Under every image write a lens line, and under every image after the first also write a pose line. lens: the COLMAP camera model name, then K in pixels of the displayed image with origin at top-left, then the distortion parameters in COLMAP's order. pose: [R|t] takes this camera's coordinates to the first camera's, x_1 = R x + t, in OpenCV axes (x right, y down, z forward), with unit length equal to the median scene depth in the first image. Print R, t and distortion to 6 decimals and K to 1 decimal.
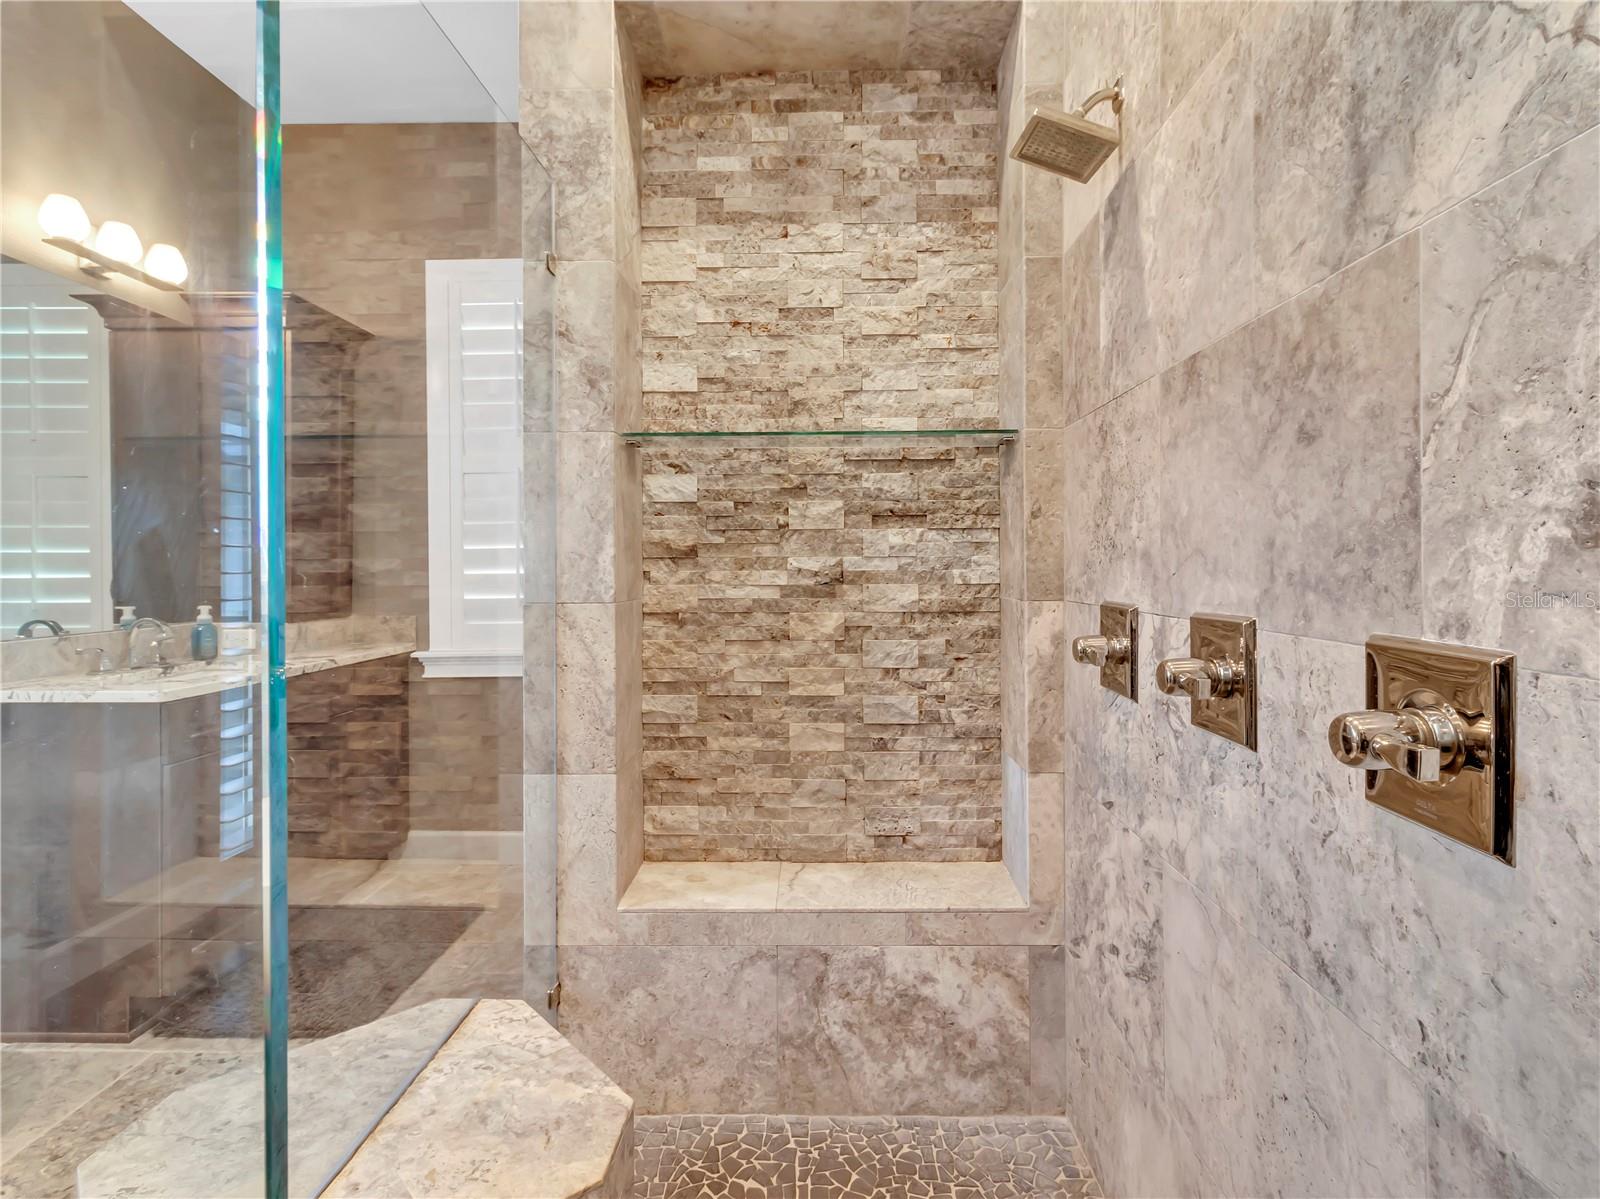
lens RADIAL K [[847.5, 0, 832.1], [0, 847.5, 563.5], [0, 0, 1]] dist [0.003019, -0.000477]
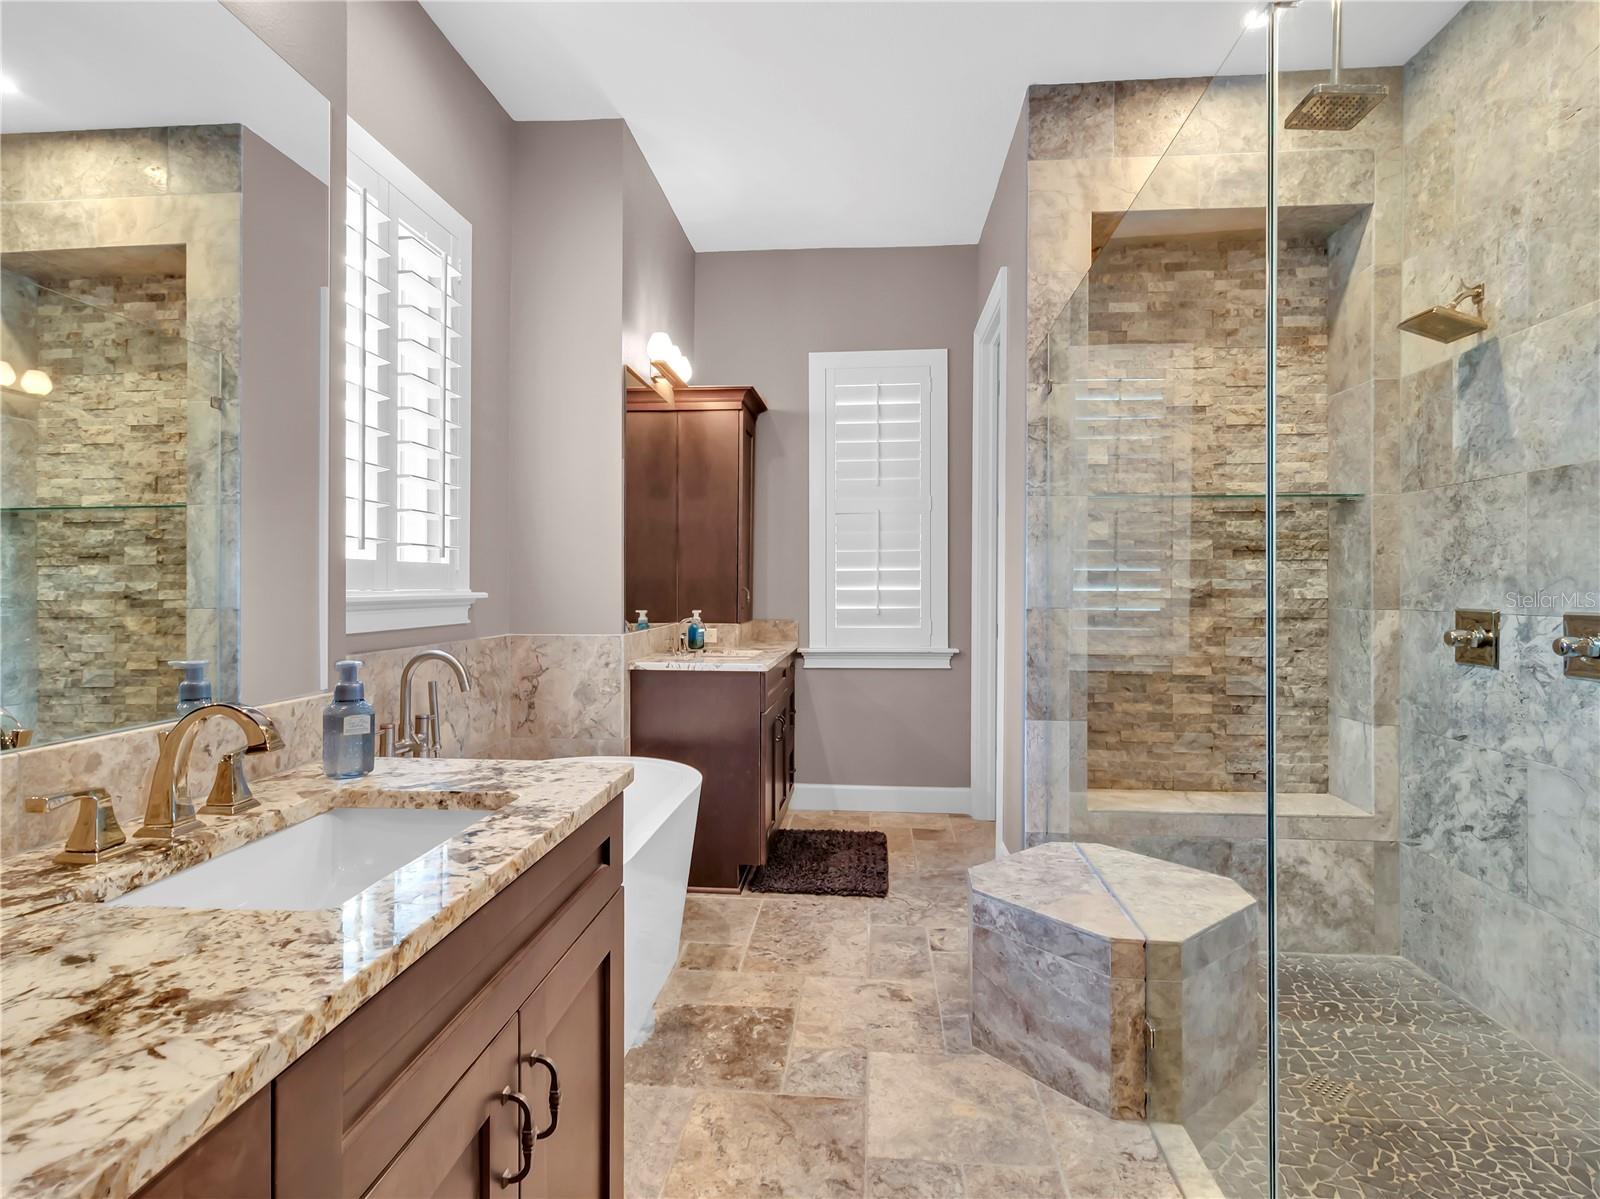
lens RADIAL K [[847.5, 0, 816.2], [0, 847.5, 580.9], [0, 0, 1]] dist [0.003019, -0.000477]
pose [[0.997335, 0.006895, -0.072633, -0.557935], [-0.007217, 0.999965, -0.004173, 0.006160], [0.072602, 0.004686, 0.997350, -0.488207]]
